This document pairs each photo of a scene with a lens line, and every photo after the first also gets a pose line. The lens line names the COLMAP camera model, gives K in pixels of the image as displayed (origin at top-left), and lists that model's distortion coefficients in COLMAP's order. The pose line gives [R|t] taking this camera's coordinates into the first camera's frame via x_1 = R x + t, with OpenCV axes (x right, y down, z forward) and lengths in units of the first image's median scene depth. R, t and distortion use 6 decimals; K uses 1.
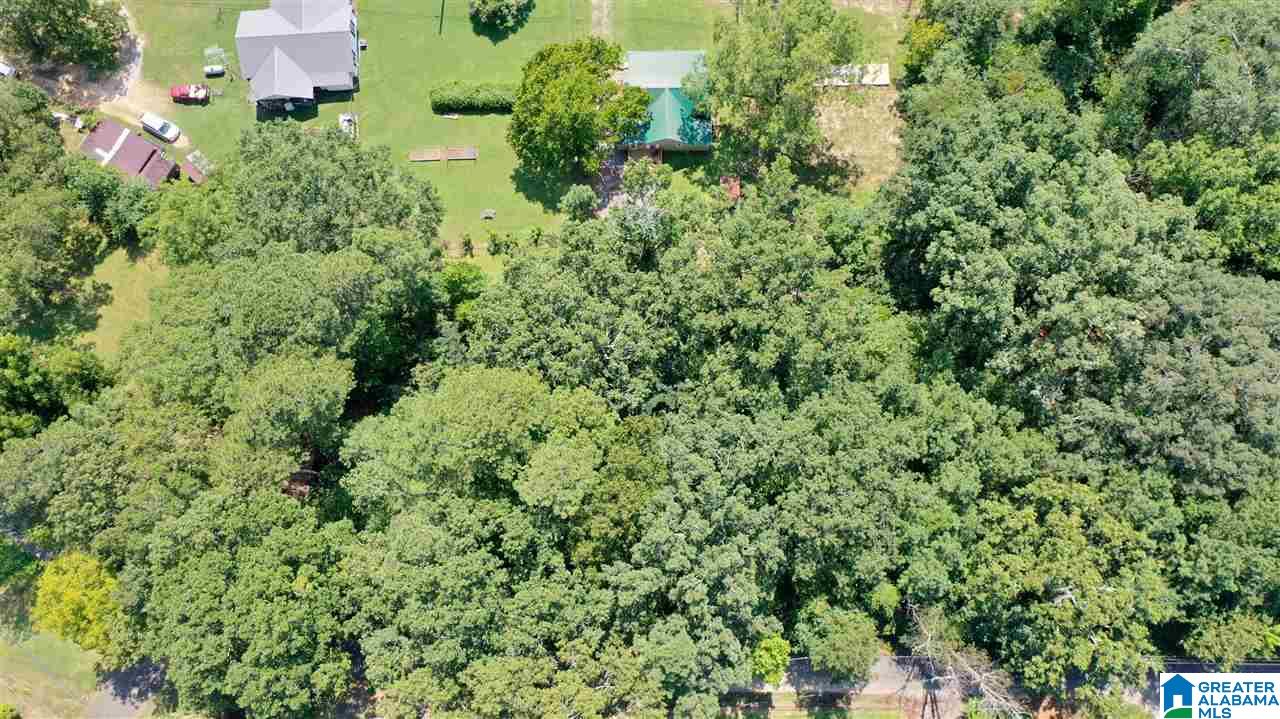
lens RADIAL K [[1004.7, 0, 635.6], [0, 1004.7, 360.8], [0, 0, 1]] dist [-0.006123, 0.007186]
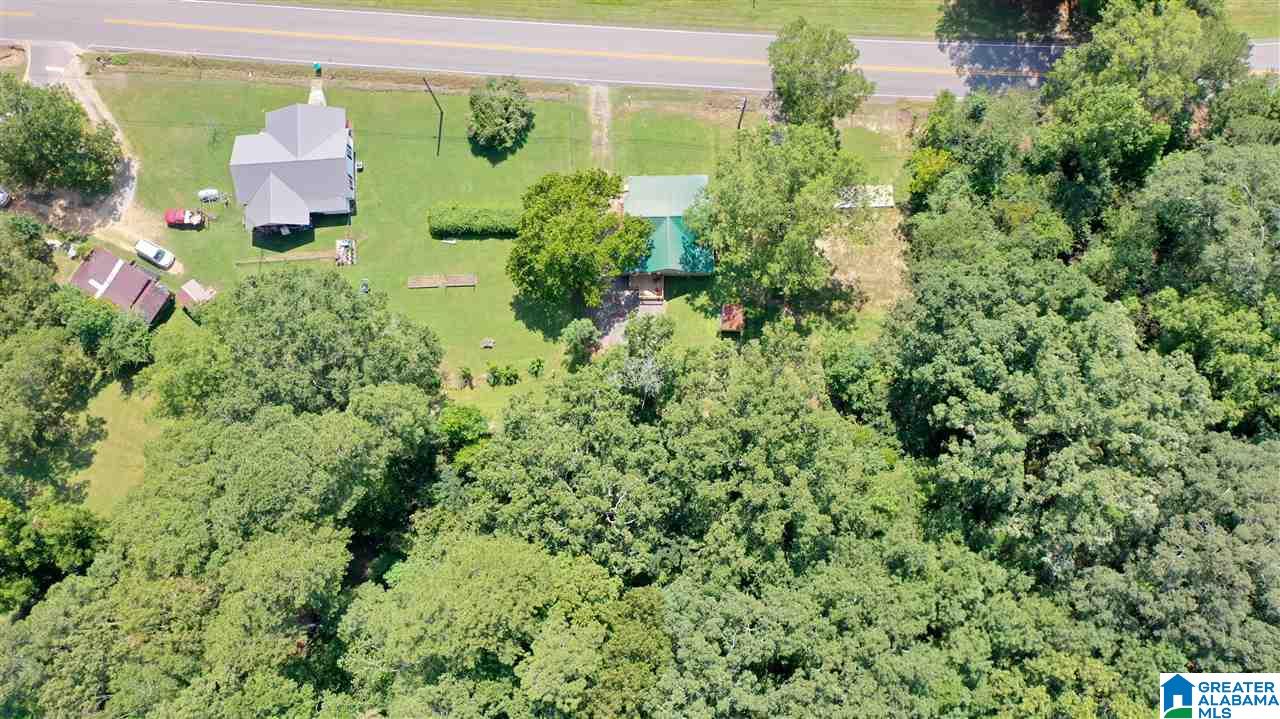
lens RADIAL K [[1004.7, 0, 635.6], [0, 1004.7, 360.8], [0, 0, 1]] dist [-0.006123, 0.007186]
pose [[0.999985, -0.005504, -0.000592, -0.001344], [0.005502, 0.999979, -0.003314, -0.152749], [0.000610, 0.003311, 0.999994, 0.017481]]
